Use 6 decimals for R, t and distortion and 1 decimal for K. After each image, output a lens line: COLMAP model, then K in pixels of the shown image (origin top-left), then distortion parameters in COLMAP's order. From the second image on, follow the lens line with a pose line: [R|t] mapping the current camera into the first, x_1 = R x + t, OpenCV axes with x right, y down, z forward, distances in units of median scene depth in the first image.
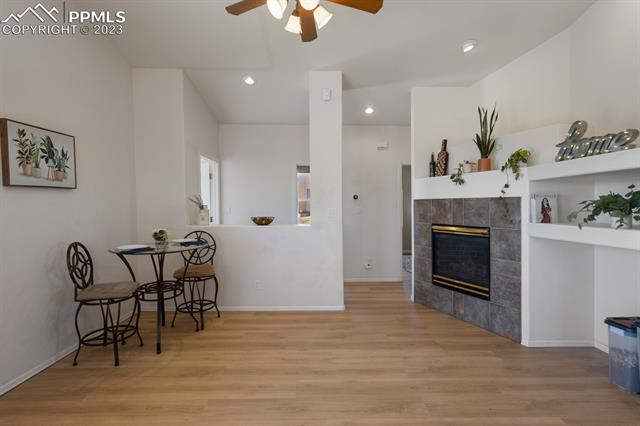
lens RADIAL K [[301.2, 0, 319.5], [0, 301.2, 214.6], [0, 0, 1]] dist [0.004683, 0.000387]
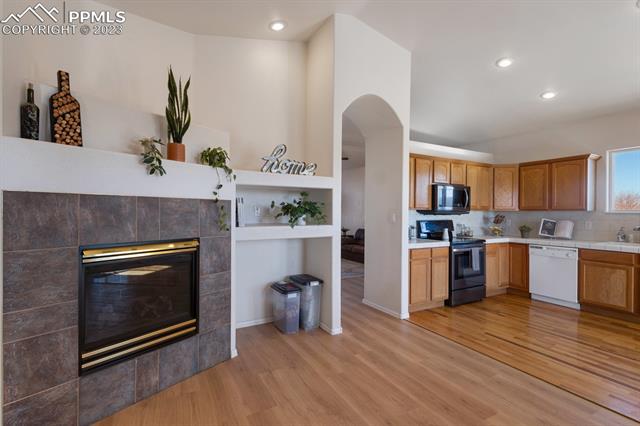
lens RADIAL K [[301.2, 0, 318.4], [0, 301.2, 203.5], [0, 0, 1]] dist [0.004683, 0.000387]
pose [[-0.467026, 0.002917, 0.884239, -0.258845], [0.003745, 0.999992, -0.001320, -0.042812], [-0.884236, 0.002695, -0.467033, 1.096215]]
